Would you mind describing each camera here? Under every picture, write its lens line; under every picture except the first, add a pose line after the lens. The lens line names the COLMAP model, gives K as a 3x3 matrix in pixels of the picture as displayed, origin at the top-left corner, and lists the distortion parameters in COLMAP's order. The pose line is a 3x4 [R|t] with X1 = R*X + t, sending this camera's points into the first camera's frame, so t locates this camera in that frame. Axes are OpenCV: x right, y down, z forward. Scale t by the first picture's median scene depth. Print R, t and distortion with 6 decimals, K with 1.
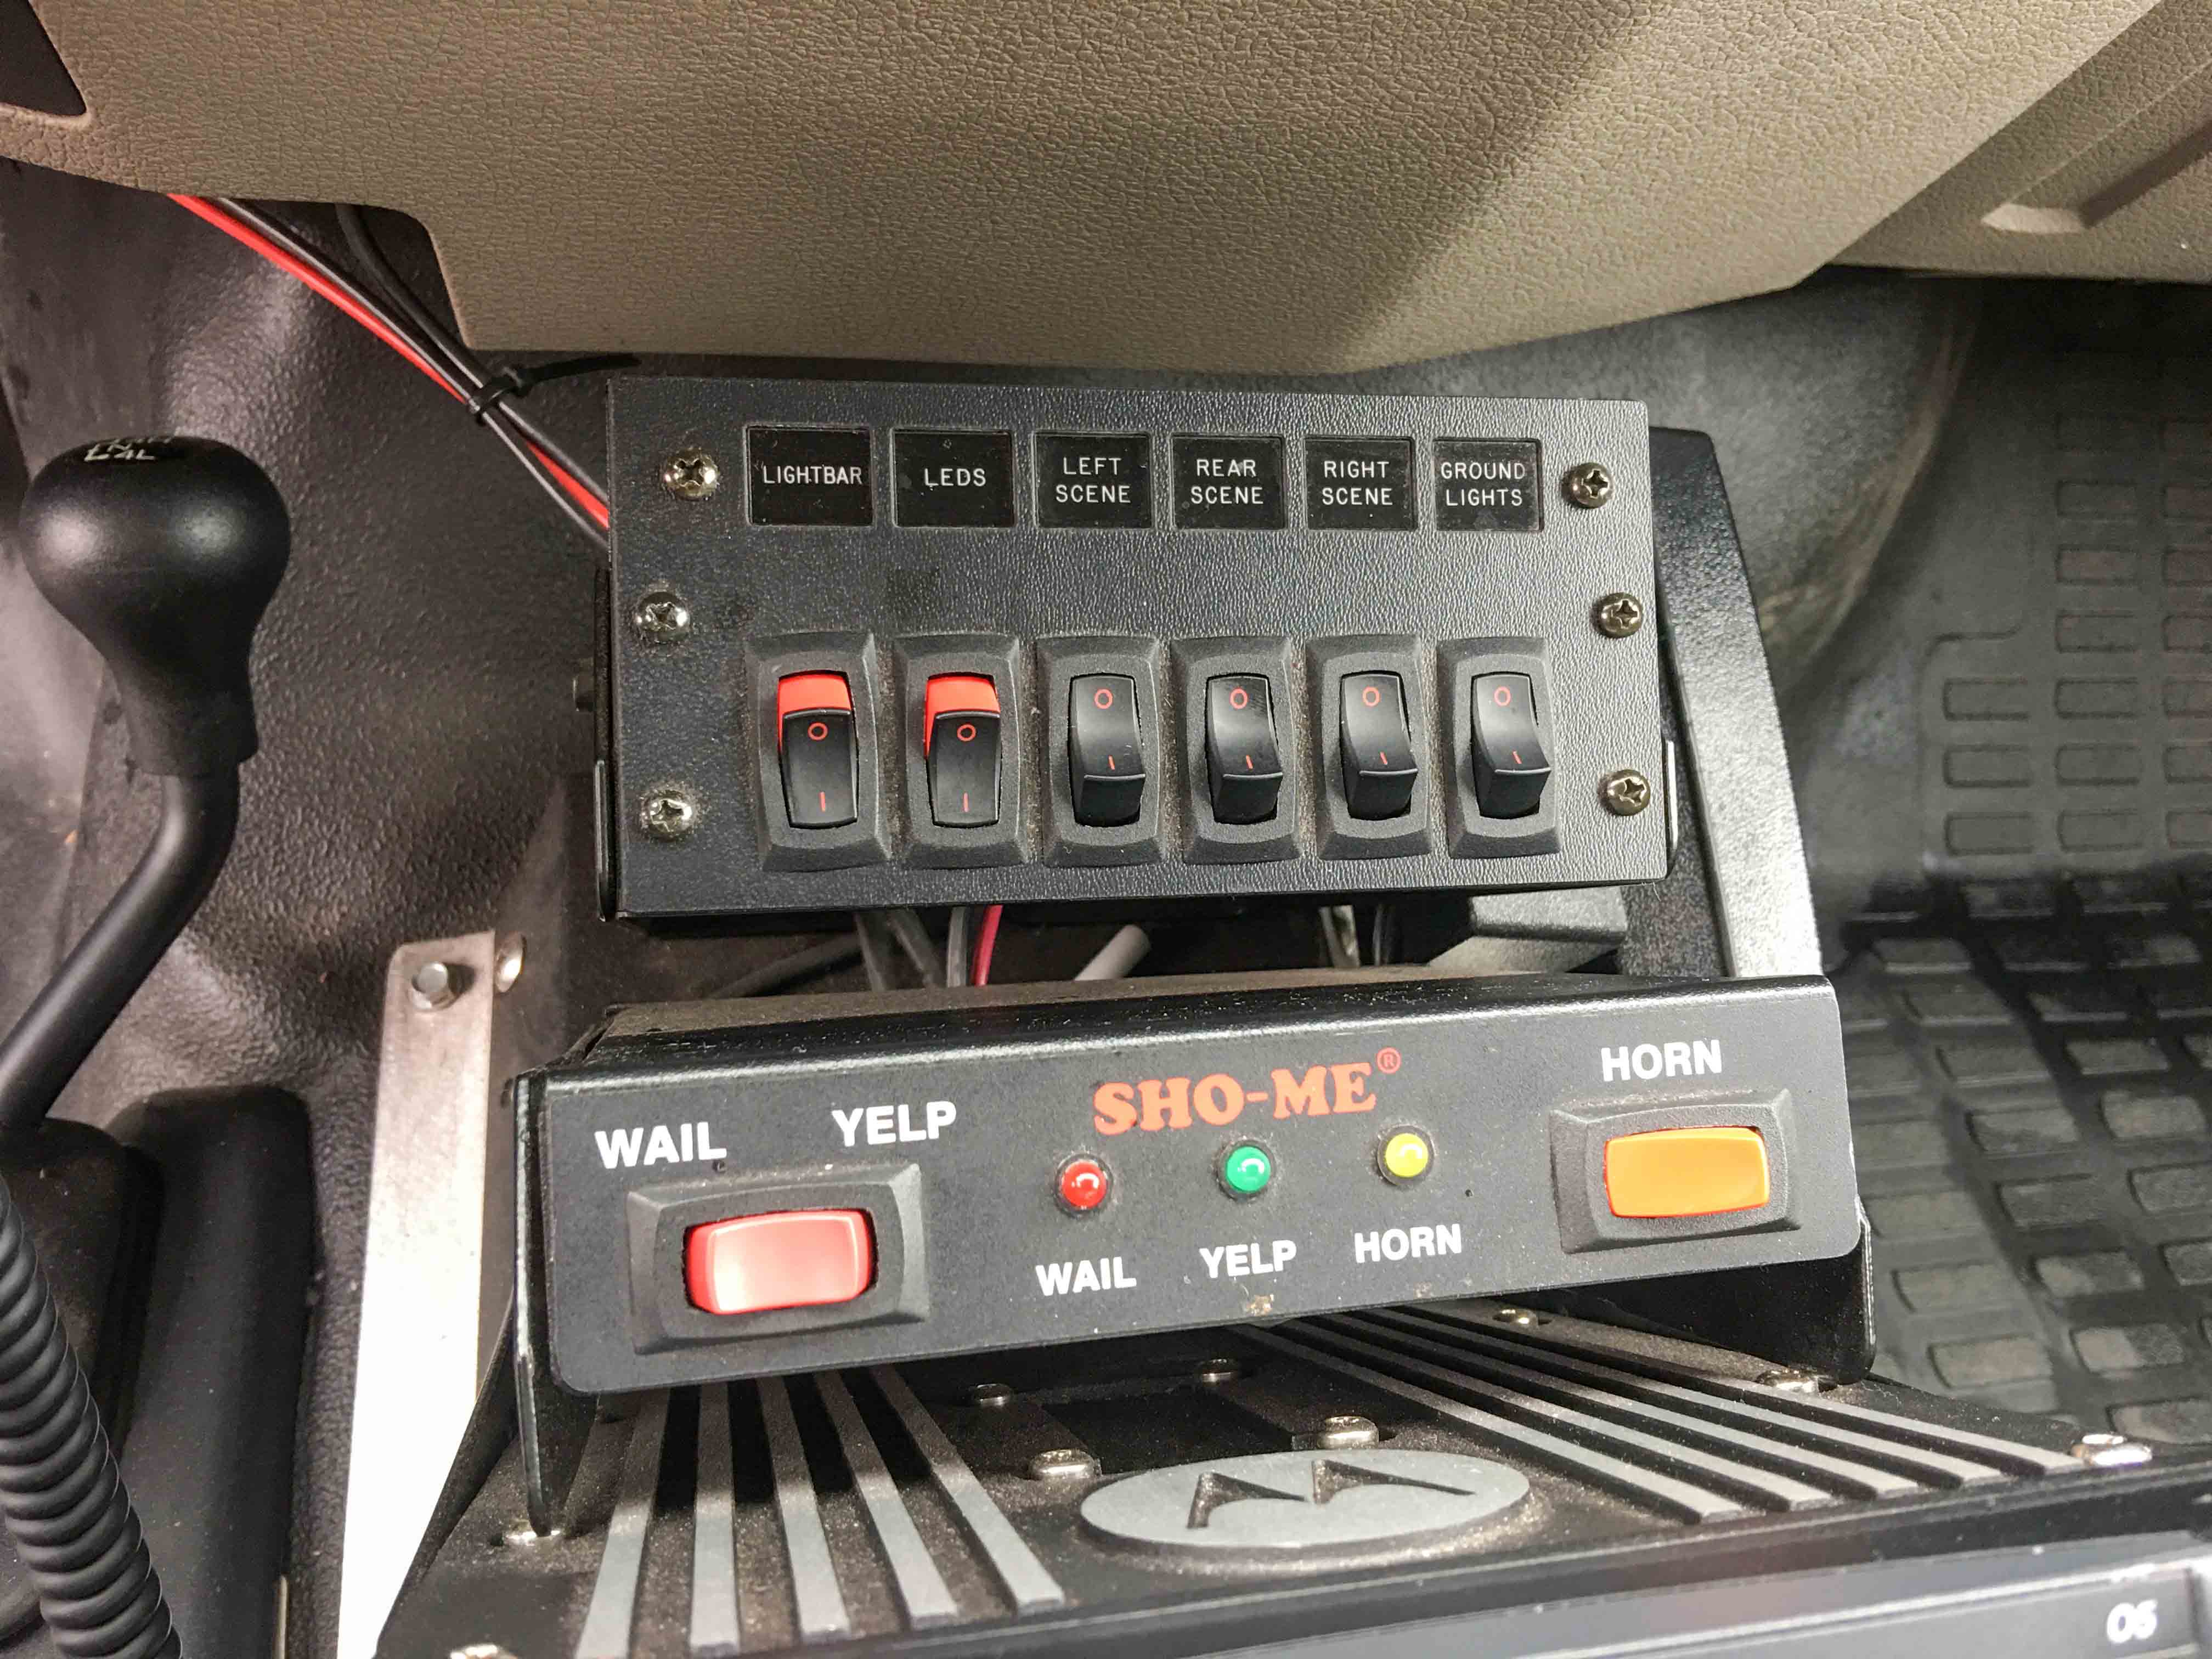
lens RADIAL K [[1866.3, 0, 1093.8], [0, 1866.3, 817.9], [0, 0, 1]] dist [0.083664, -0.137307]
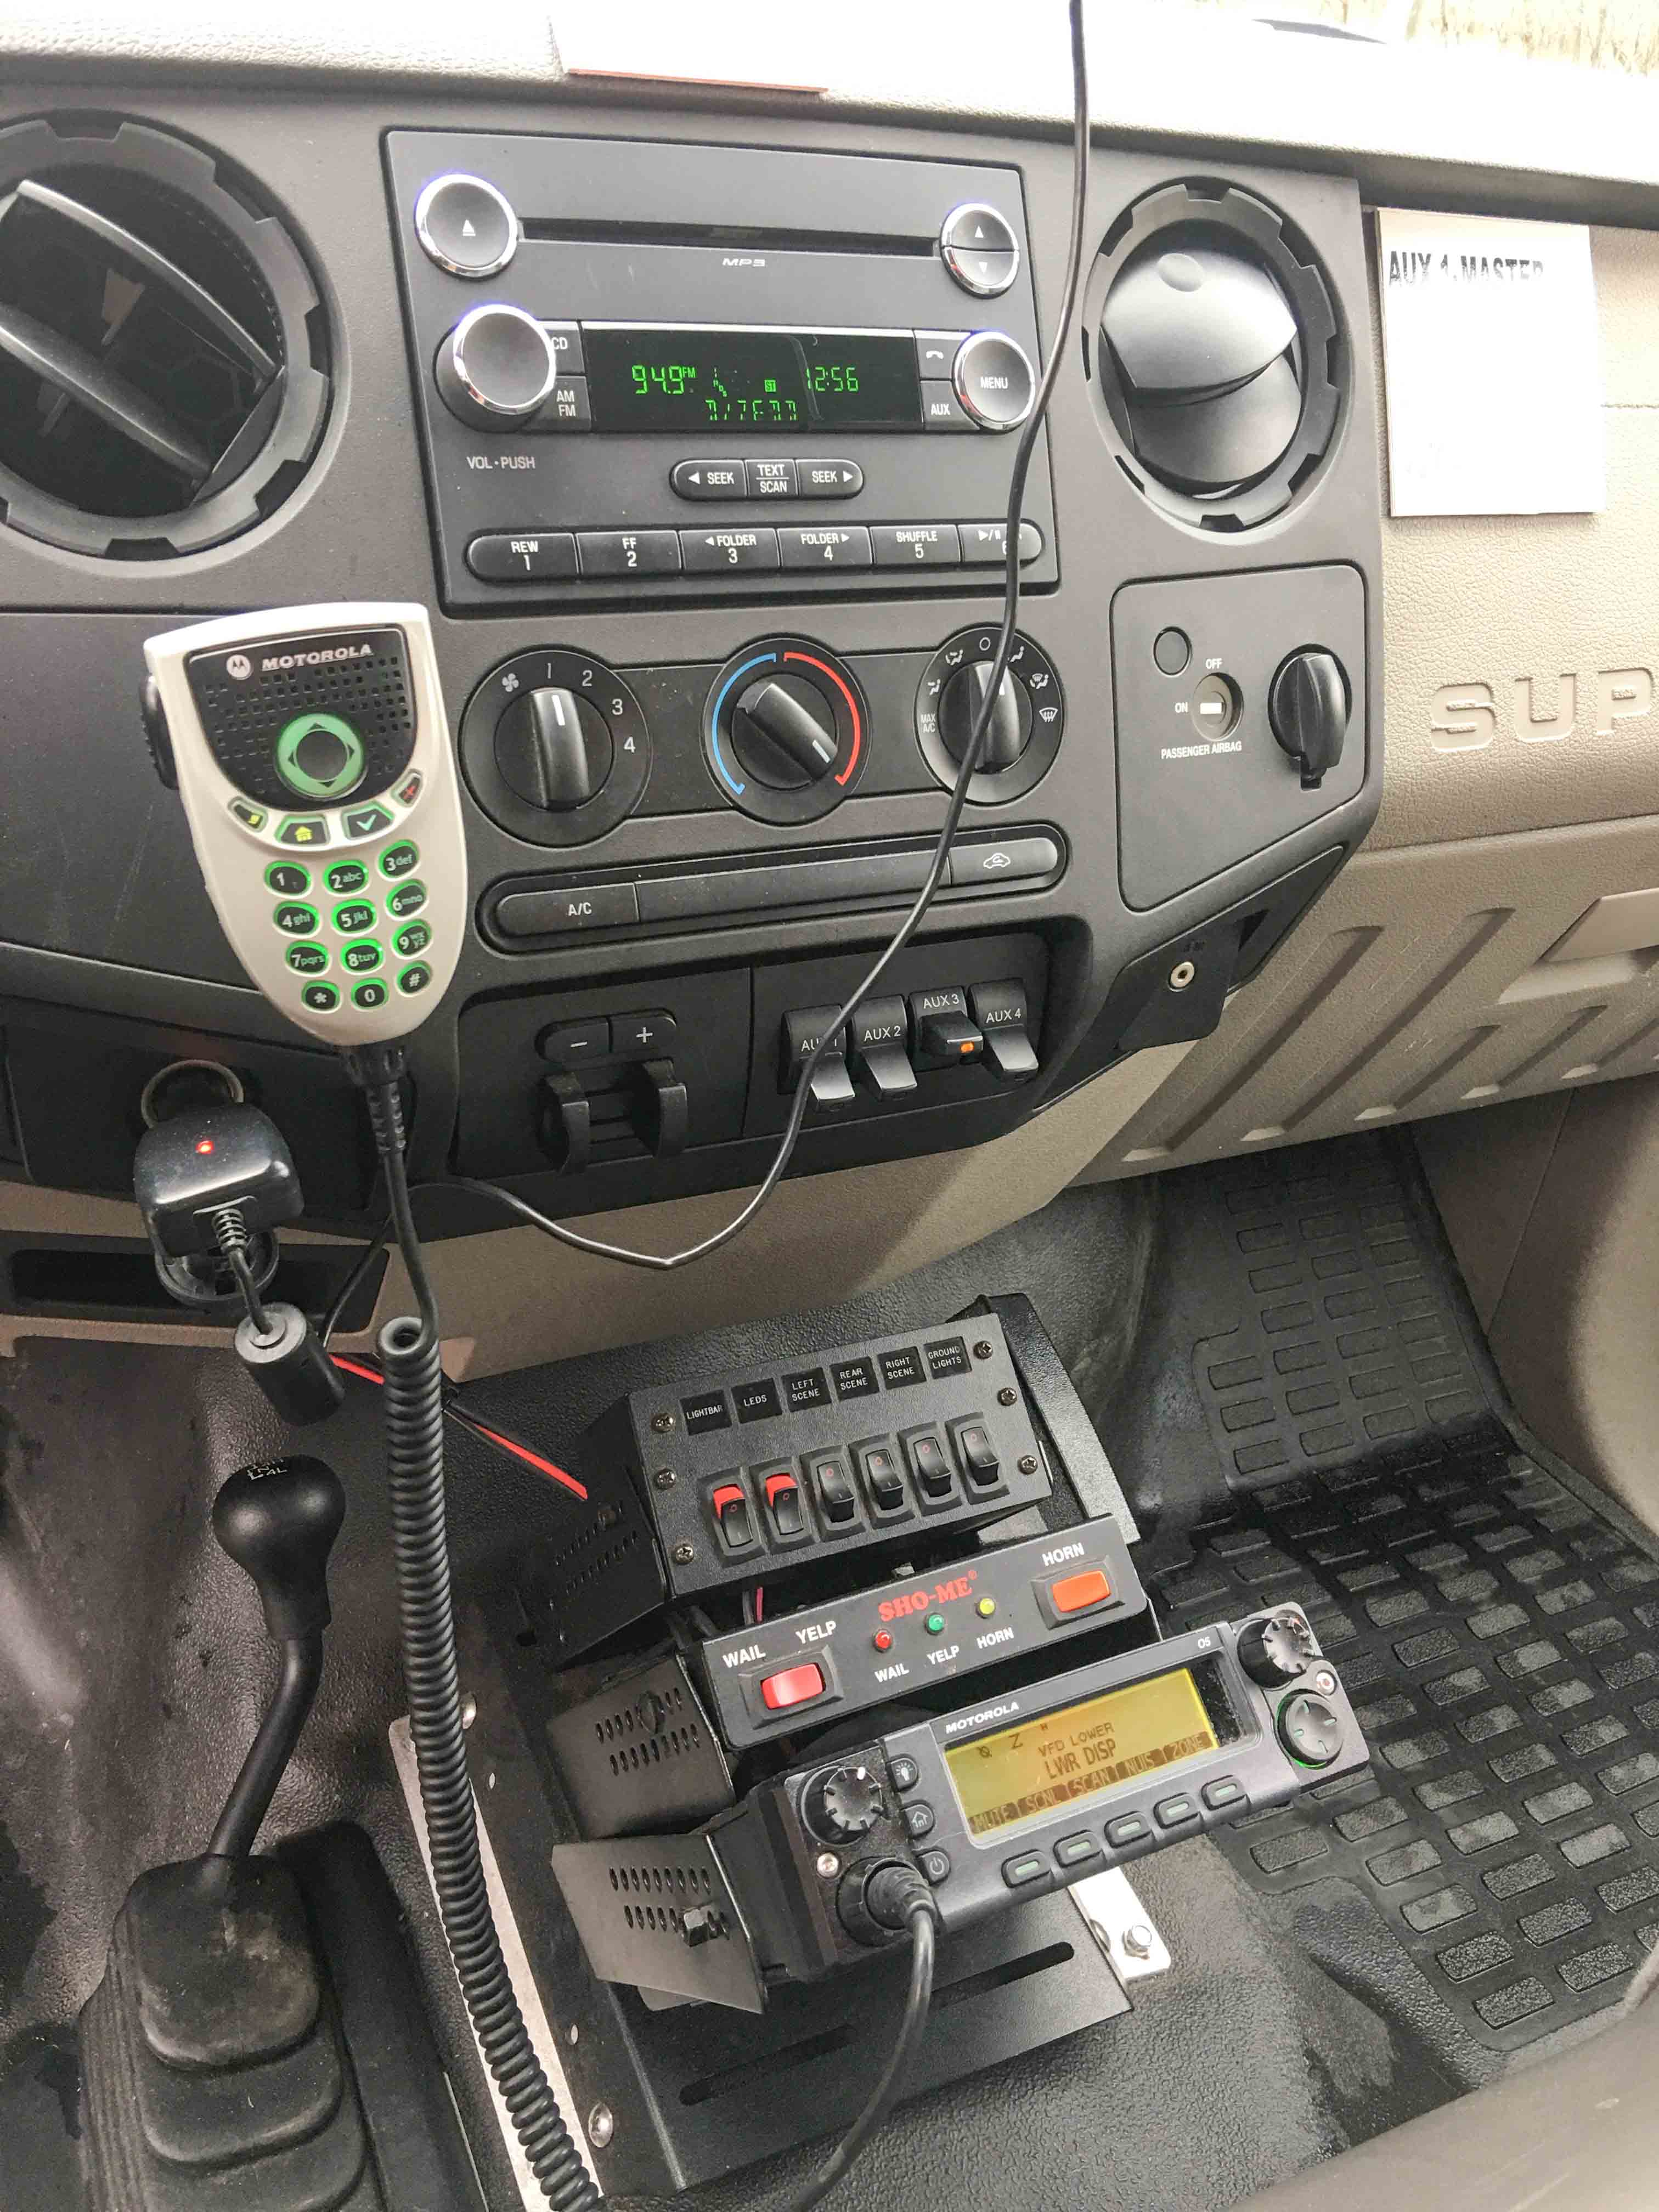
lens RADIAL K [[1866.3, 0, 834.5], [0, 1866.3, 1102.2], [0, 0, 1]] dist [0.083664, -0.137307]
pose [[0.961032, -0.182997, 0.207192, -0.414627], [0.231520, 0.942364, -0.241556, 0.077938], [-0.151046, 0.280112, 0.948010, -1.539846]]
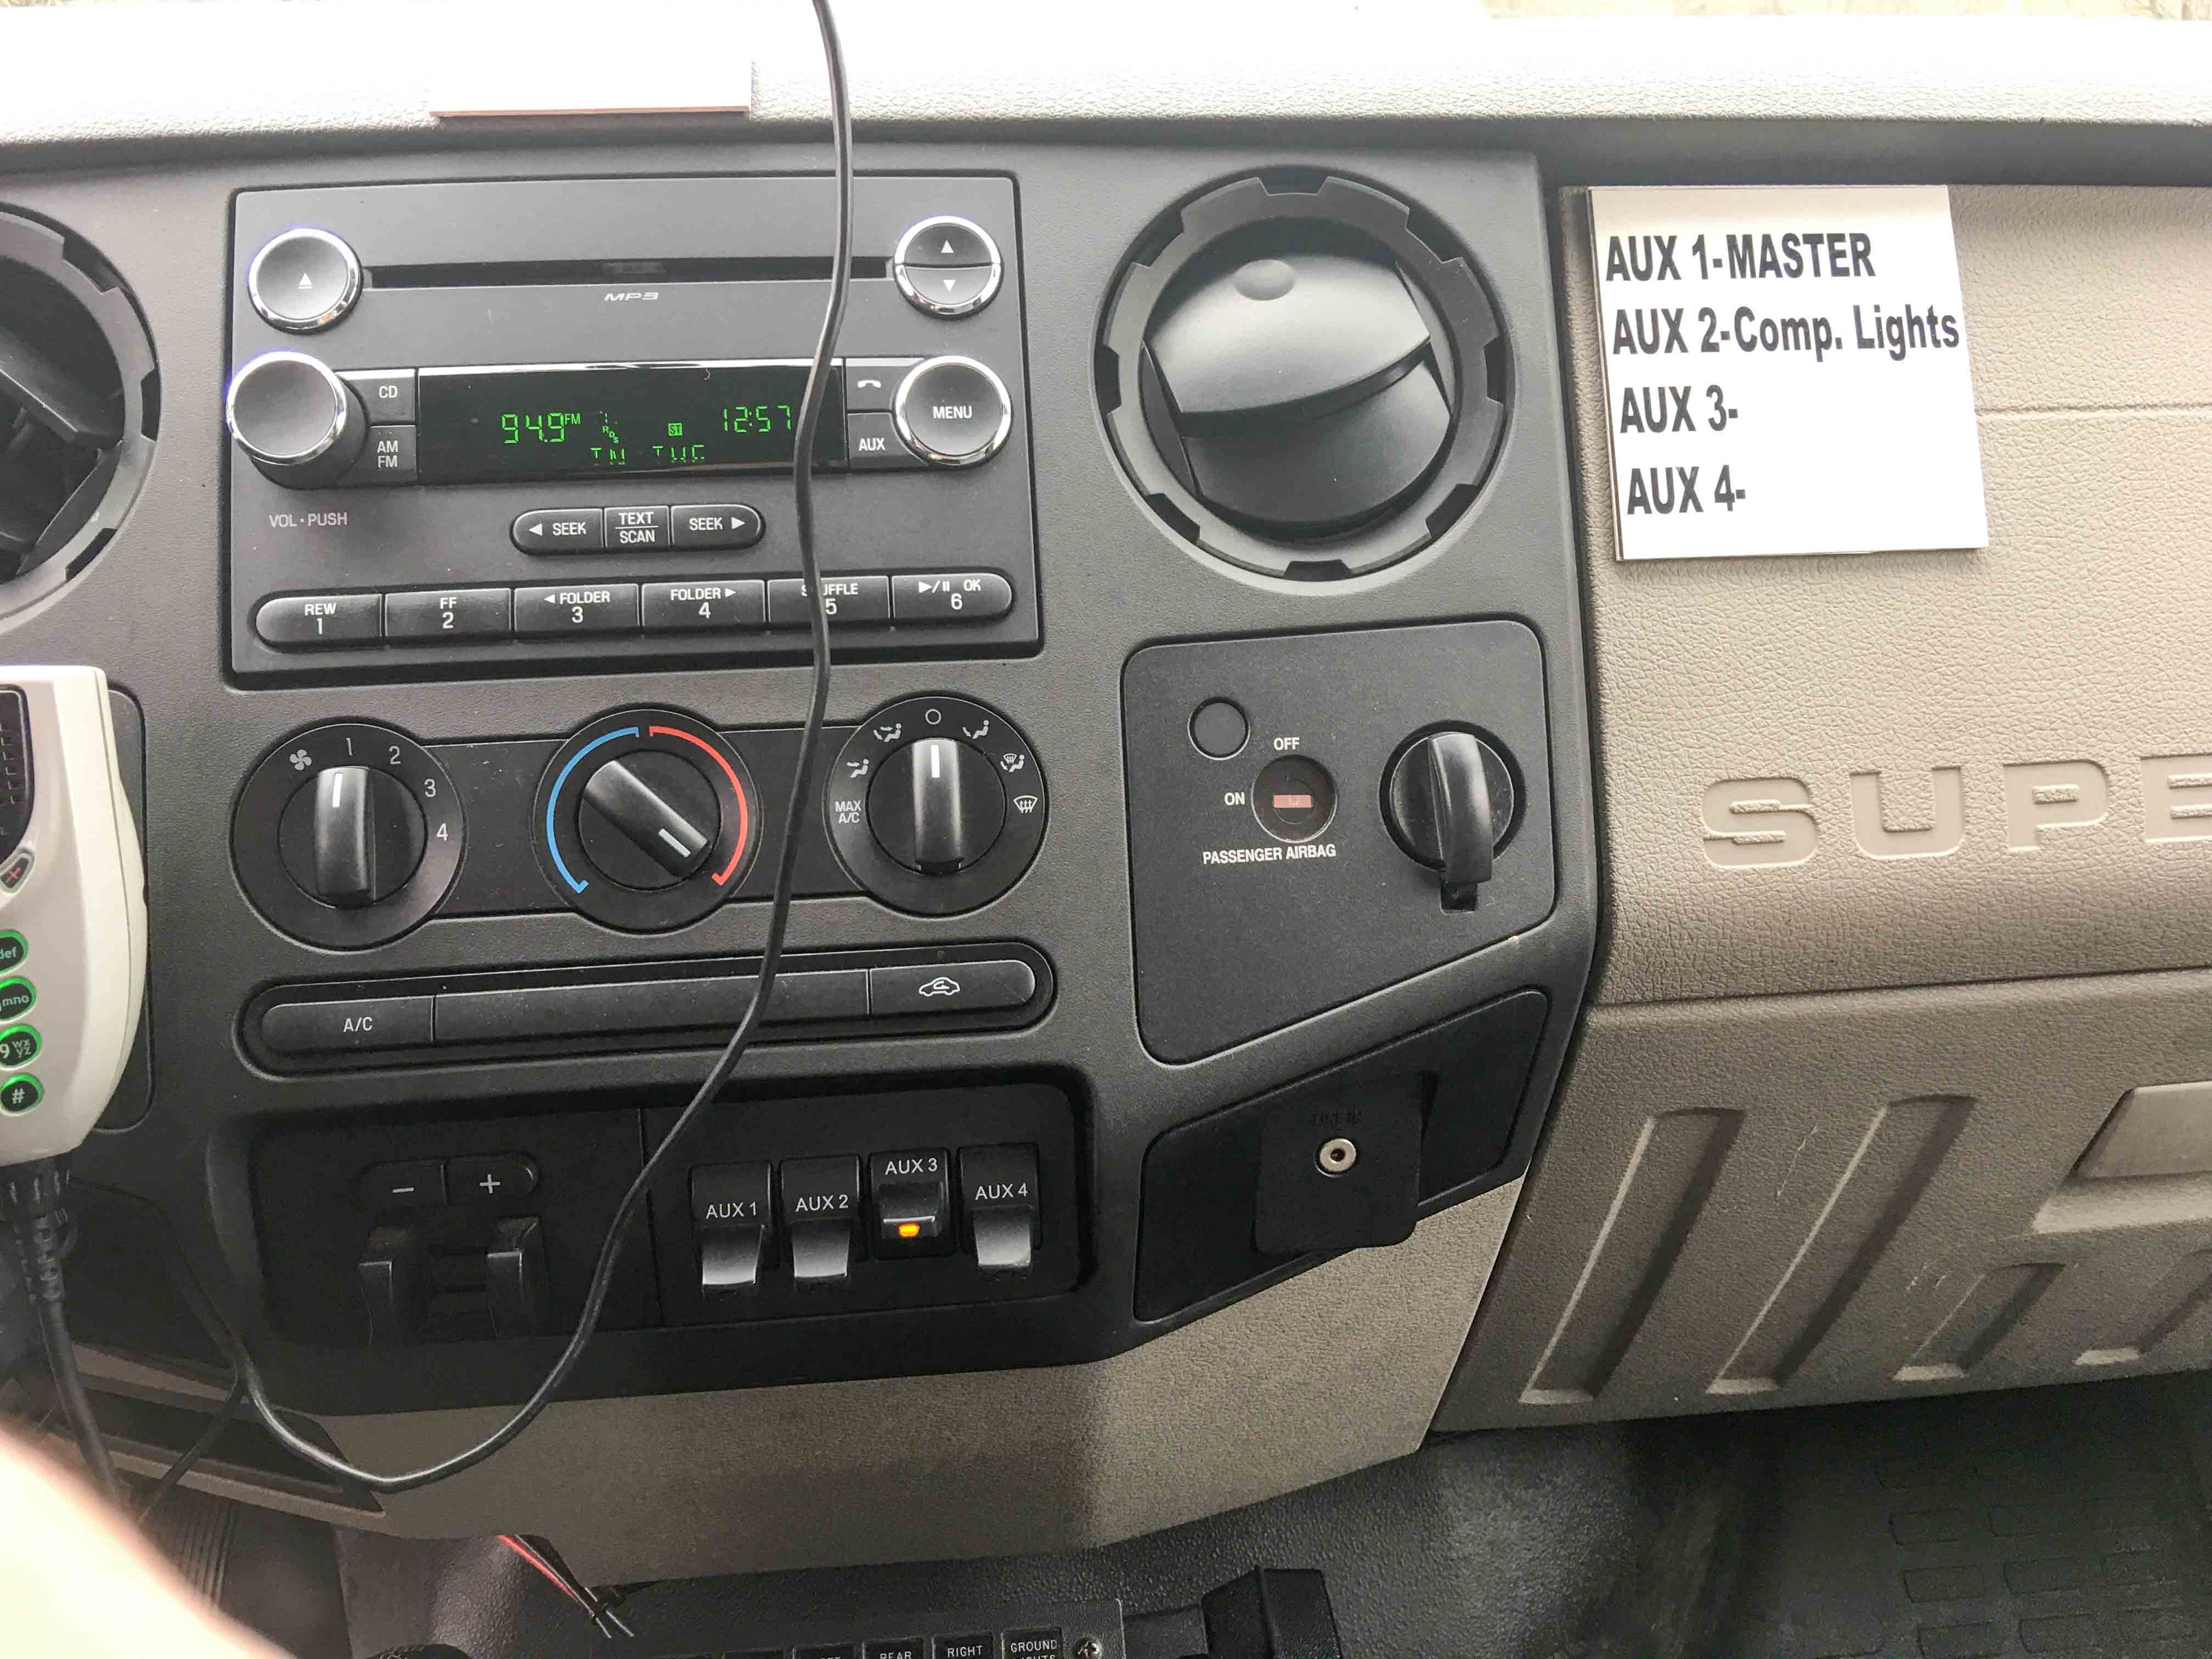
lens RADIAL K [[1866.3, 0, 1104.7], [0, 1866.3, 813.4], [0, 0, 1]] dist [0.083664, -0.137307]
pose [[0.984734, -0.126616, -0.119448, 0.635315], [0.051157, 0.866425, -0.496680, 0.038908], [0.166381, 0.482987, 0.859675, -1.079831]]
